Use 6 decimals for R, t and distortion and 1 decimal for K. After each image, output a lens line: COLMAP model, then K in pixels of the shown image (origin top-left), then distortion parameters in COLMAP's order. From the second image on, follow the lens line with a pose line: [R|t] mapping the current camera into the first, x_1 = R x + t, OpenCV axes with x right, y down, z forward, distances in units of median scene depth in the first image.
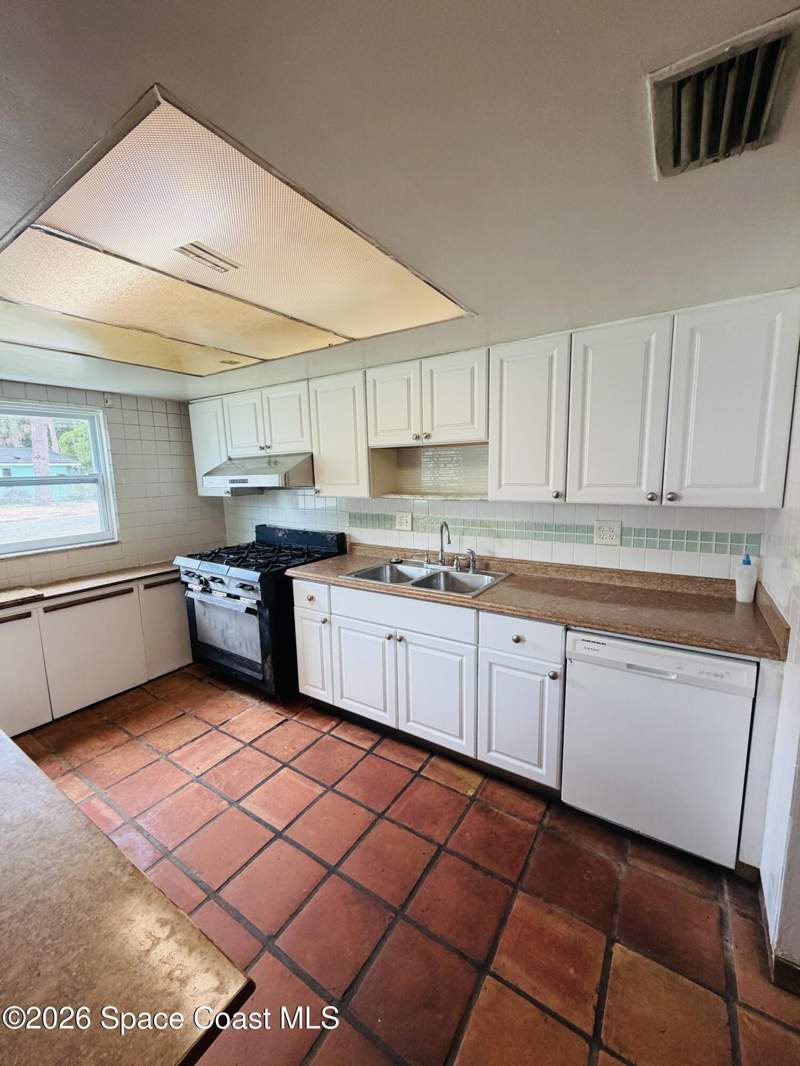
lens RADIAL K [[426.0, 0, 399.4], [0, 426.0, 530.7], [0, 0, 1]] dist [0.004366, 0.000094]
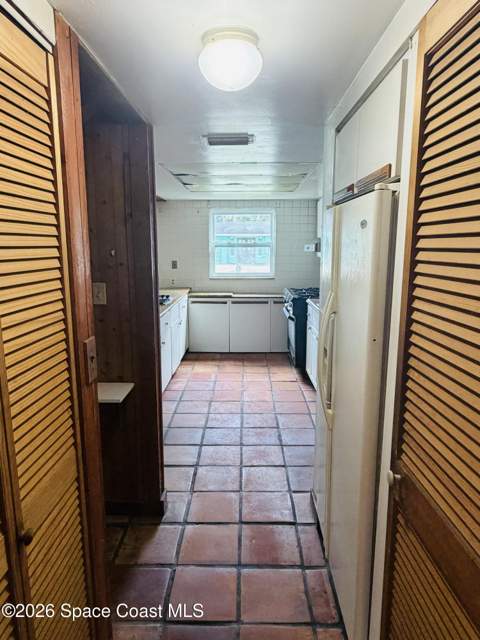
lens RADIAL K [[433.2, 0, 237.1], [0, 433.2, 319.0], [0, 0, 1]] dist [0.000890, 0.000115]
pose [[0.532579, 0.166458, -0.829850, 1.128548], [-0.131145, 0.984858, 0.113385, 0.009070], [0.836158, 0.048444, 0.546345, -0.228867]]
